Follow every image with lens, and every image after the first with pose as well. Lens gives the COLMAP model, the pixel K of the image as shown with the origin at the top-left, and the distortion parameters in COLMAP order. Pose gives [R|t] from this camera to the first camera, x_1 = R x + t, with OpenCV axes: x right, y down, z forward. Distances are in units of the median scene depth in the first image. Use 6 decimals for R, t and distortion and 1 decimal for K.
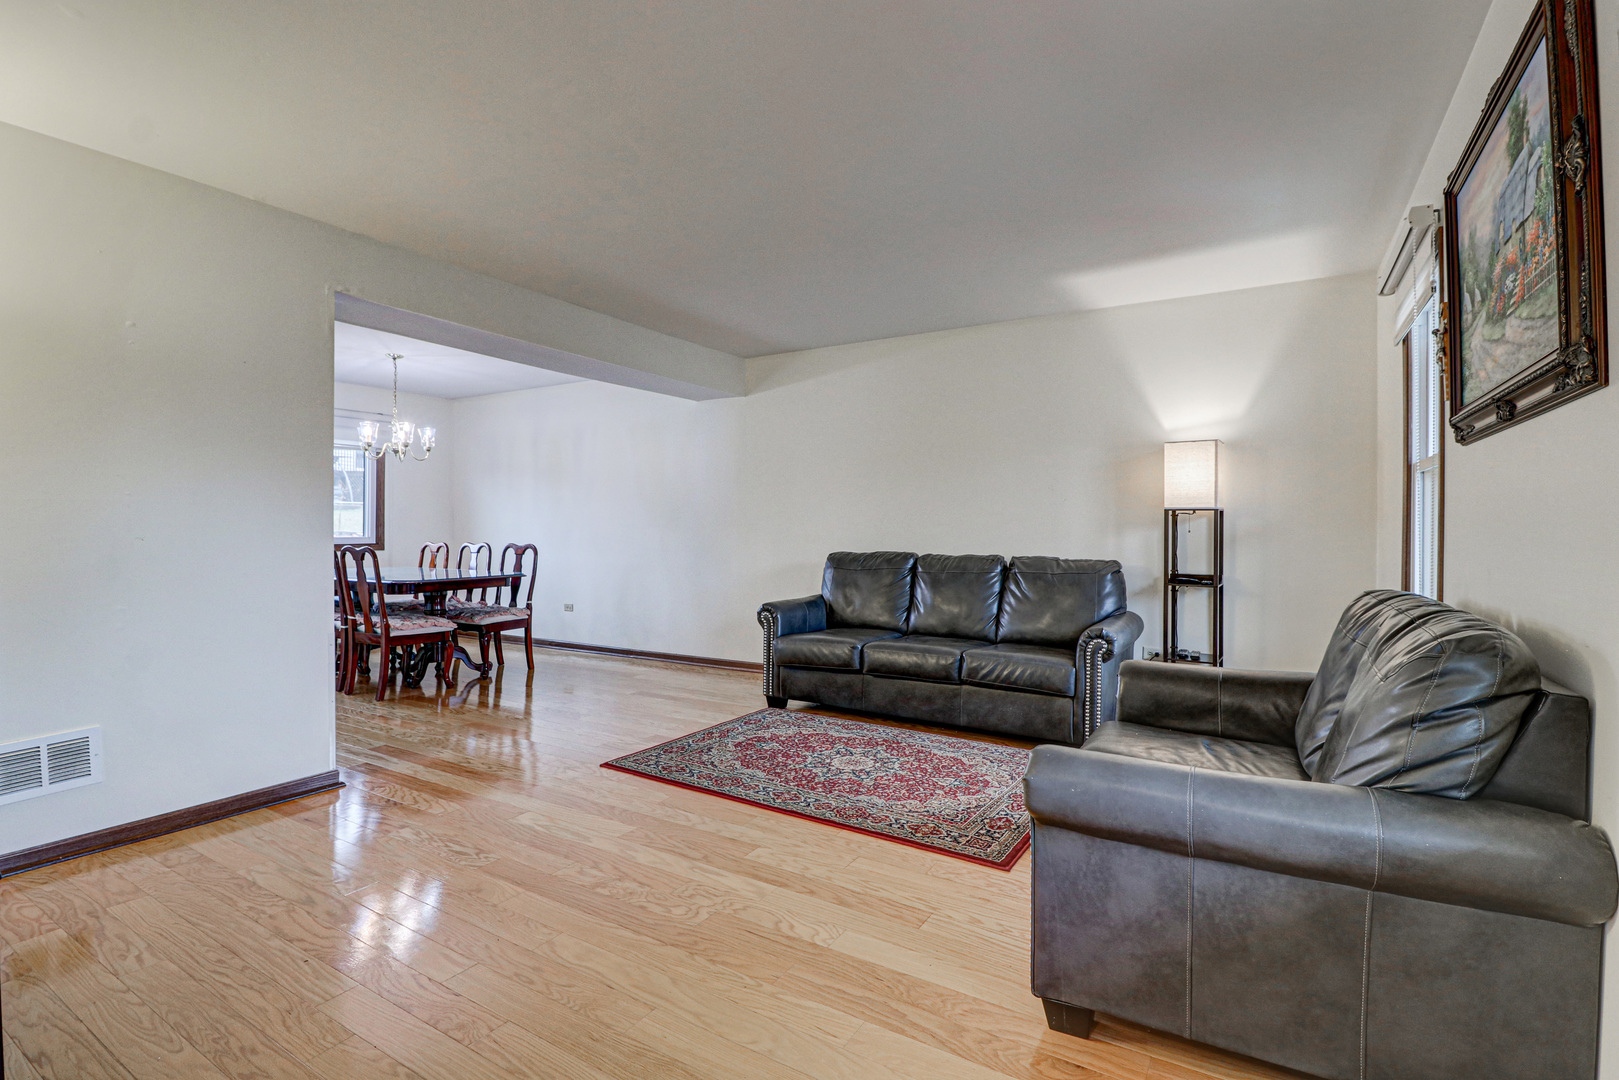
lens RADIAL K [[766.7, 0, 803.2], [0, 766.7, 530.6], [0, 0, 1]] dist [-0.004126, -0.011285]
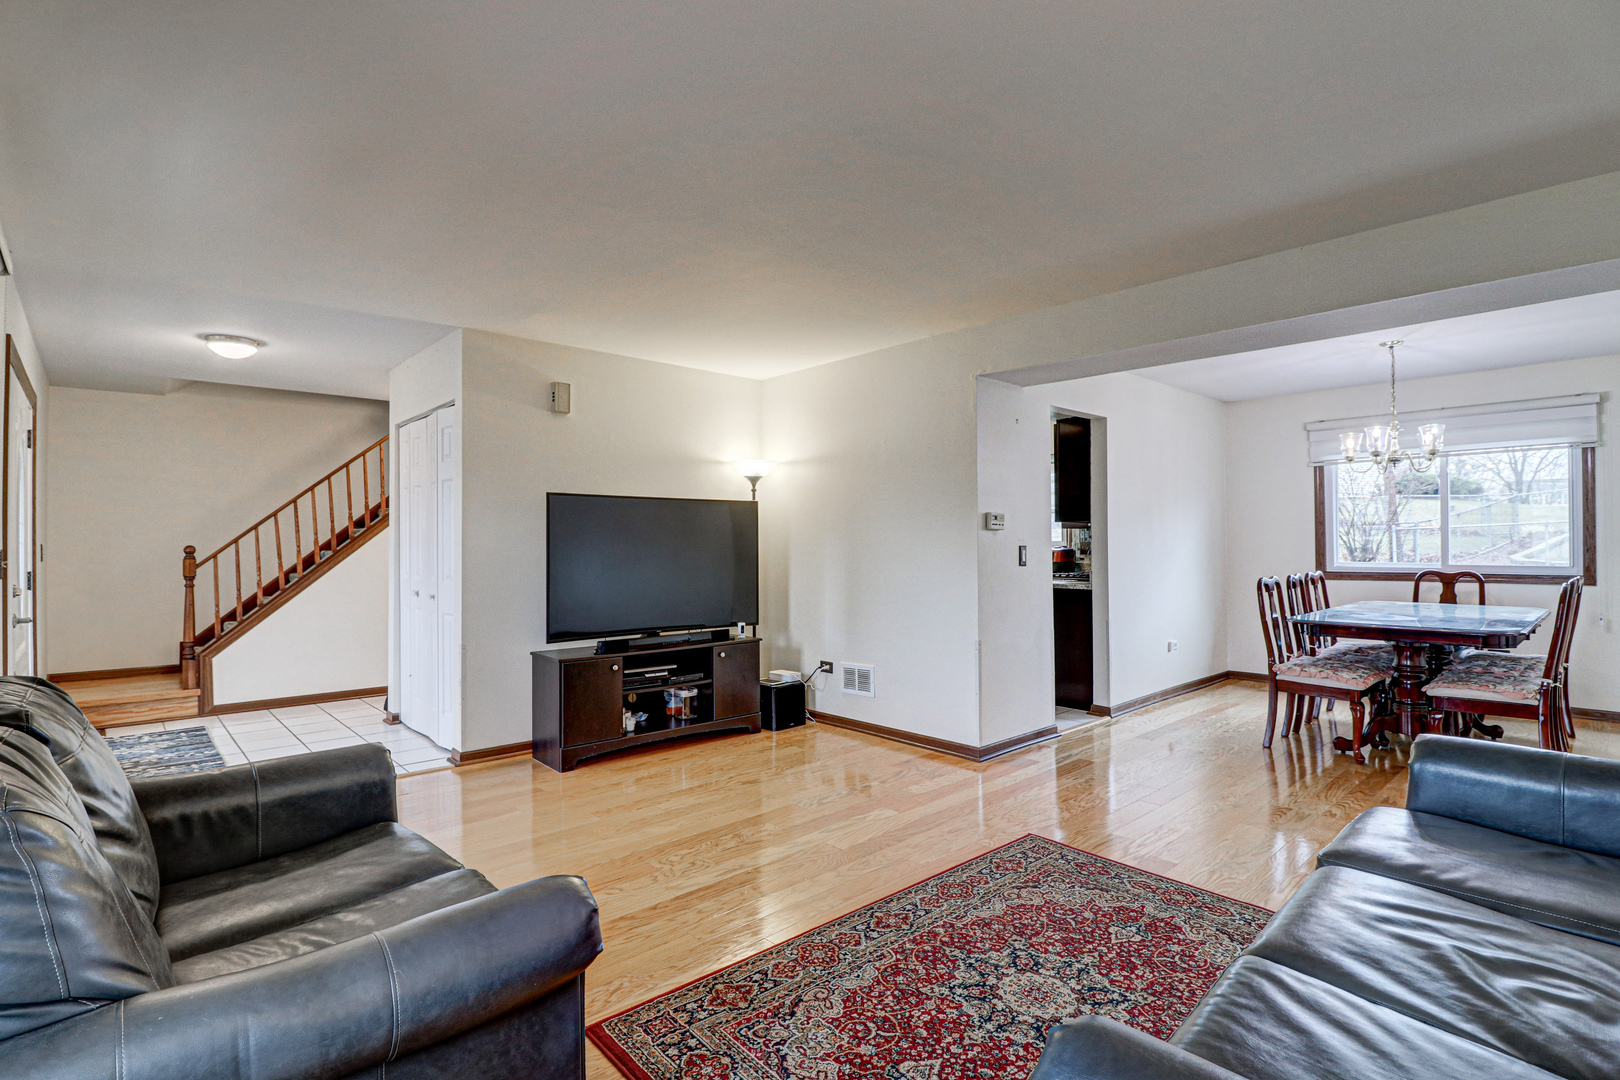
lens RADIAL K [[767.2, 0, 808.3], [0, 767.2, 534.5], [0, 0, 1]] dist [-0.004126, -0.011285]
pose [[-0.278889, -0.009336, -0.960278, 0.726055], [0.001179, 0.999949, -0.010064, -0.035272], [0.960323, -0.003939, -0.278863, 1.099062]]
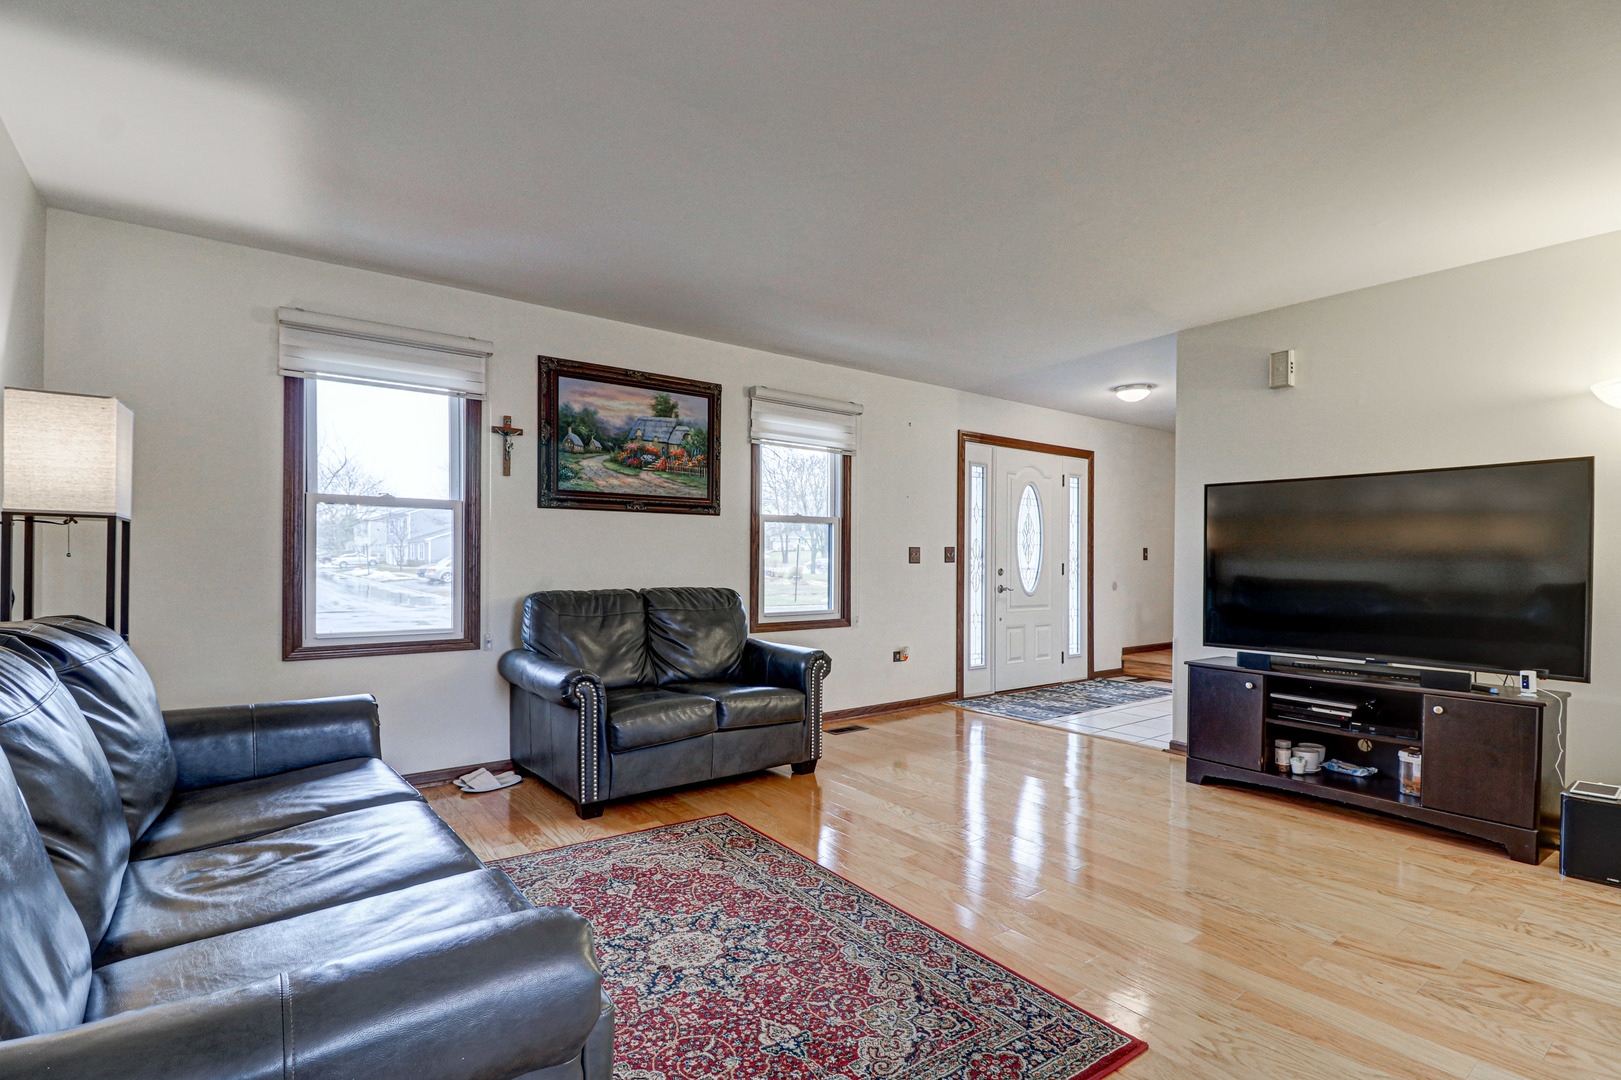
lens RADIAL K [[767.7, 0, 808.2], [0, 767.7, 557.0], [0, 0, 1]] dist [-0.004126, -0.011285]
pose [[-0.933501, -0.008027, 0.358486, -0.257885], [-0.007131, 0.999967, 0.003819, -0.004055], [-0.358505, 0.001009, -0.933527, 1.676099]]
